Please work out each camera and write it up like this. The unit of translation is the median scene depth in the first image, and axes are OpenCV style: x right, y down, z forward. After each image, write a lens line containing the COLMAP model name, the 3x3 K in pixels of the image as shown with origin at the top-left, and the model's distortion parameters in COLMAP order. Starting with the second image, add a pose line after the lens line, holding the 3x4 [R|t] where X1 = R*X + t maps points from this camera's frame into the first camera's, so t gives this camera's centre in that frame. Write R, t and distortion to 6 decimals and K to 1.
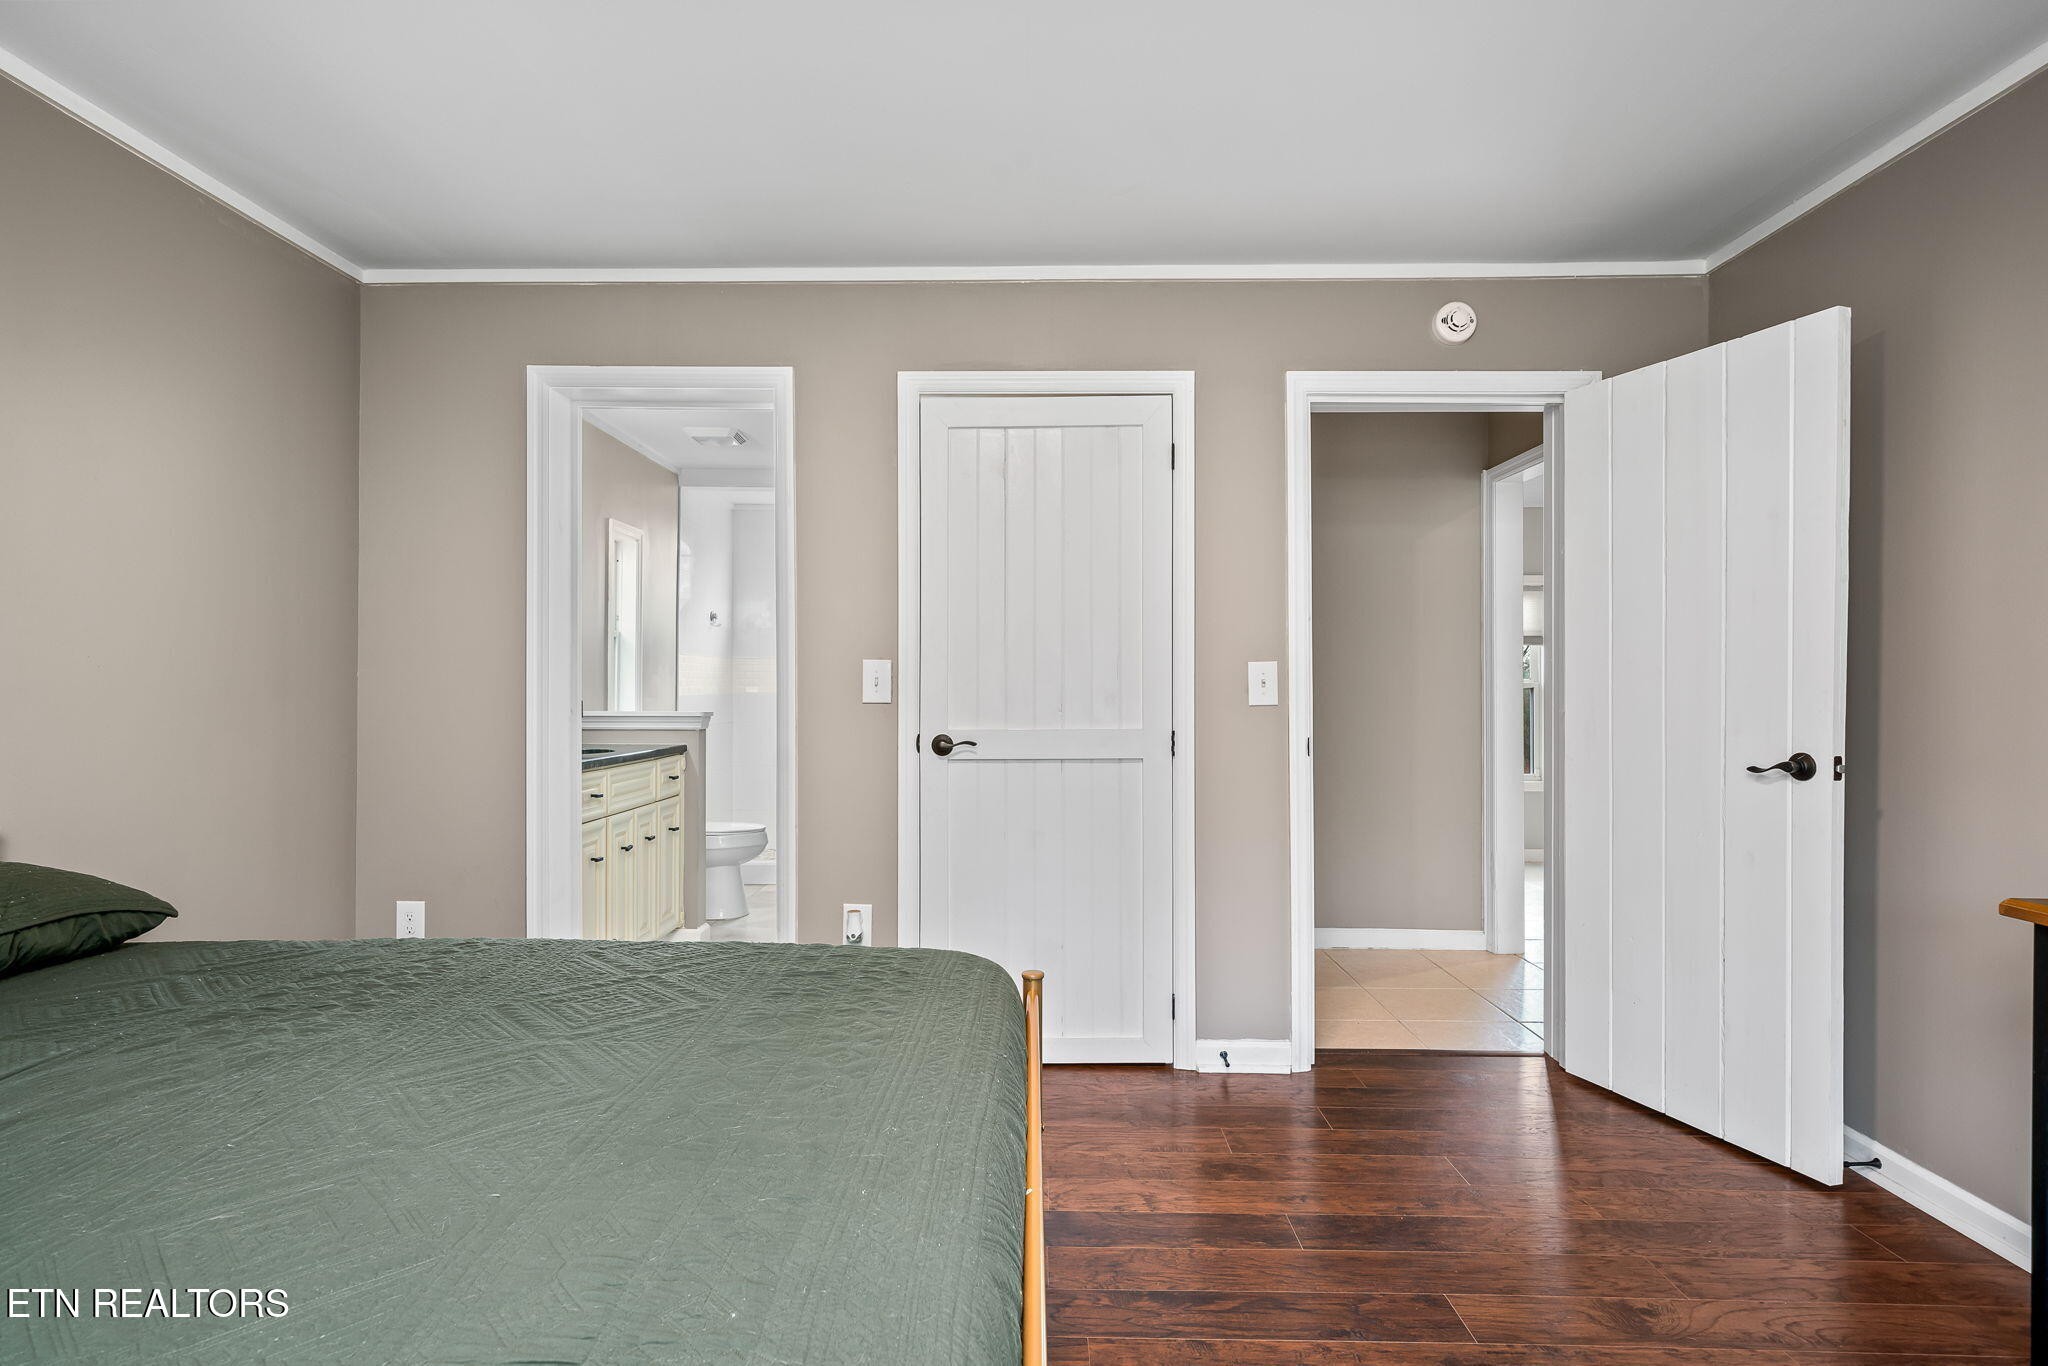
lens RADIAL K [[1099.6, 0, 1024.0], [0, 1099.6, 683.0], [0, 0, 1]] dist [0.002191, -0.000422]
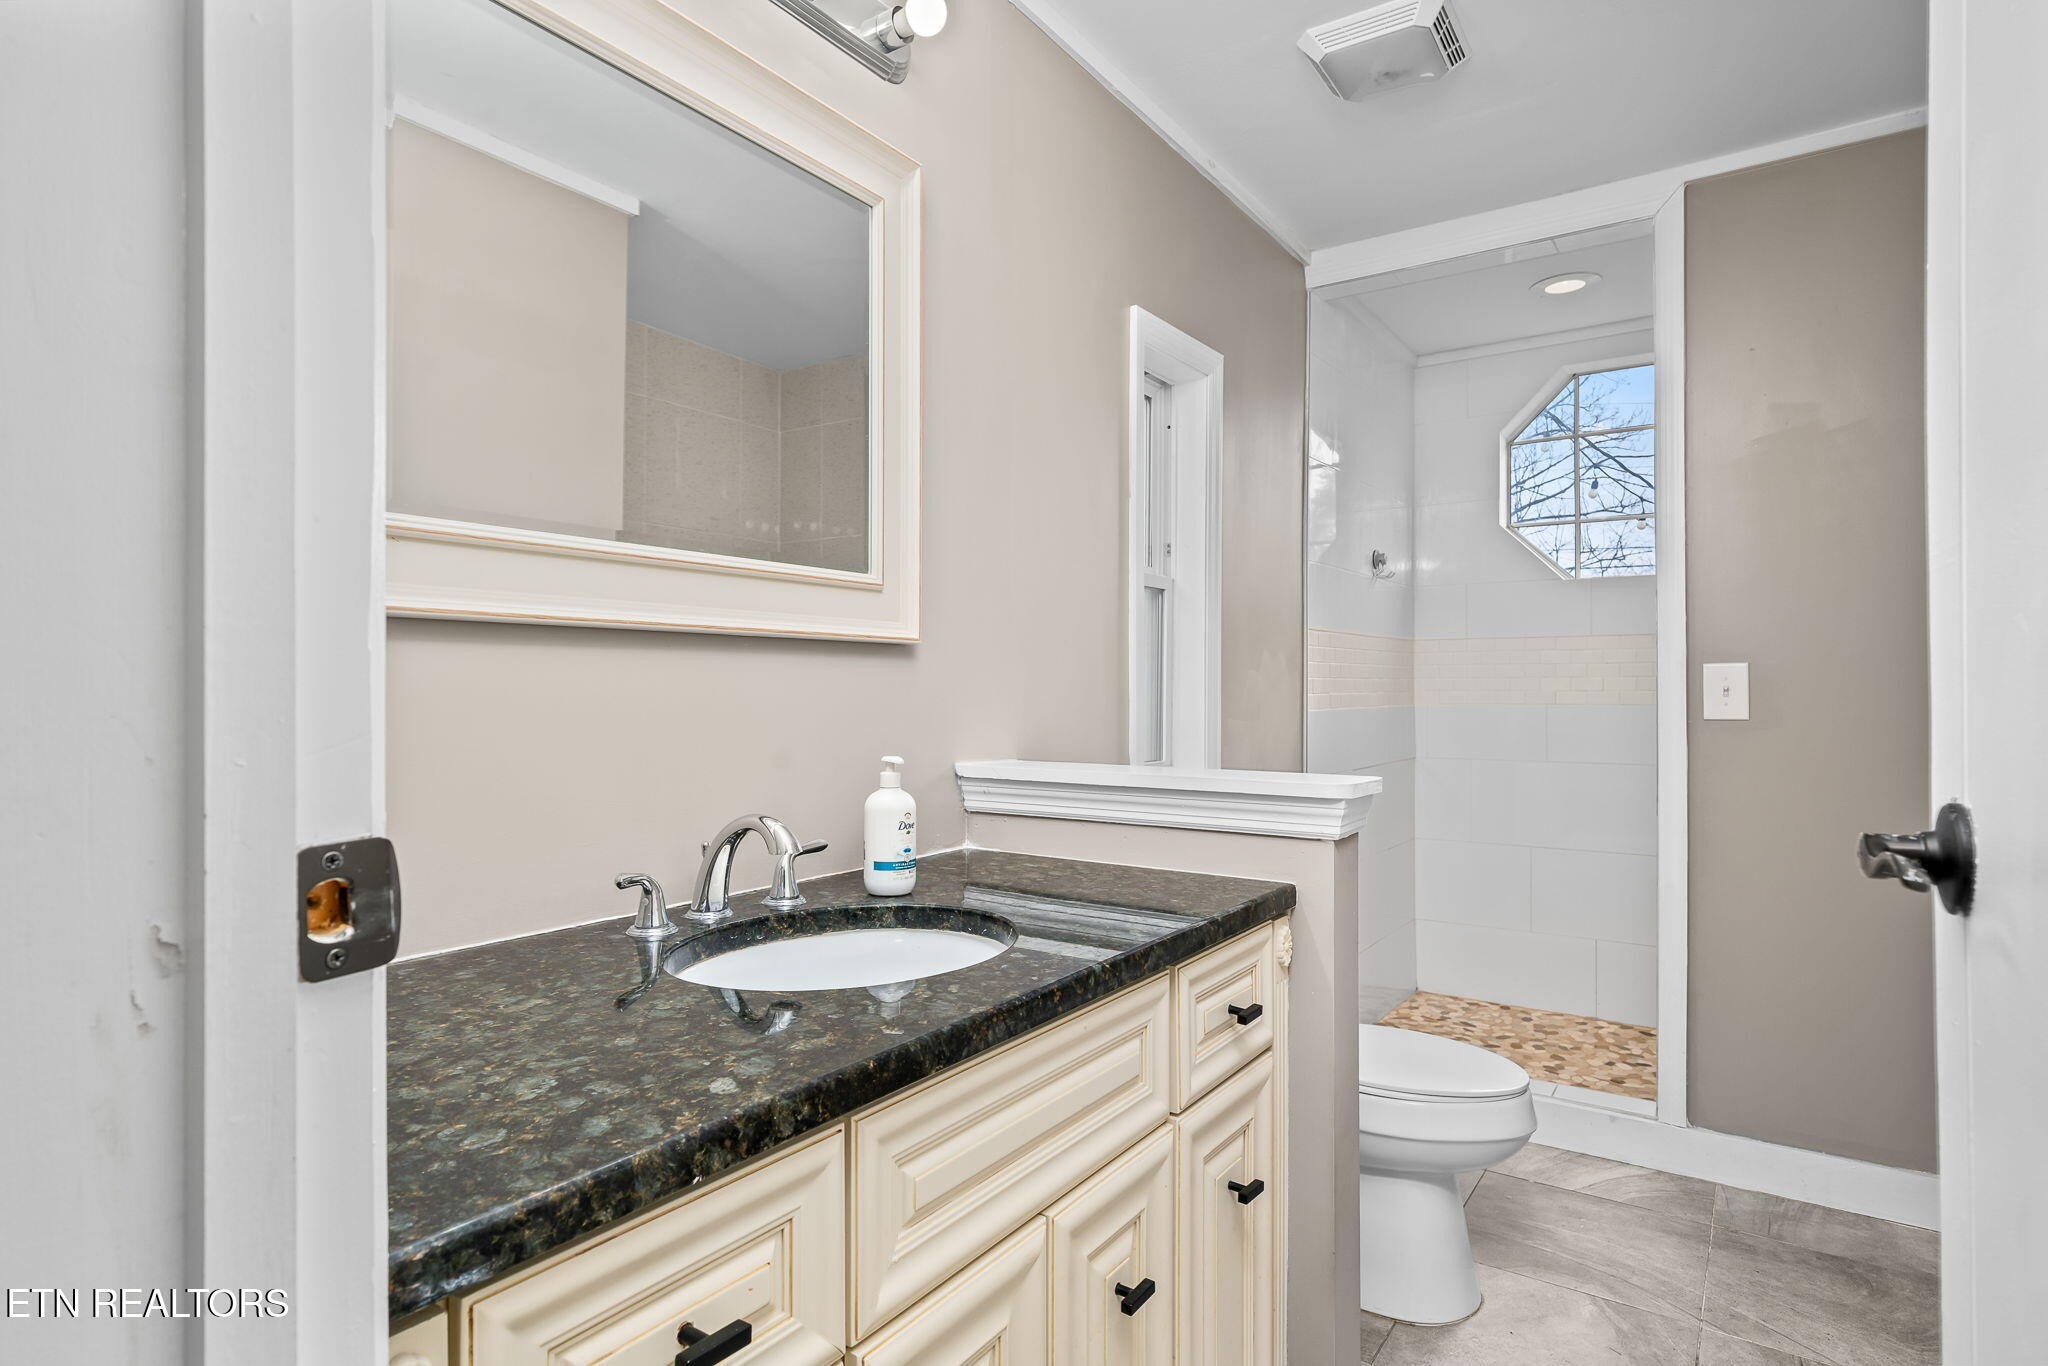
lens RADIAL K [[1099.6, 0, 1024.0], [0, 1099.6, 683.0], [0, 0, 1]] dist [0.002191, -0.000422]
pose [[0.833868, -0.012401, -0.551824, -0.188572], [-0.003858, 0.999592, -0.028294, 0.004607], [0.551950, 0.025723, 0.833480, 0.665297]]
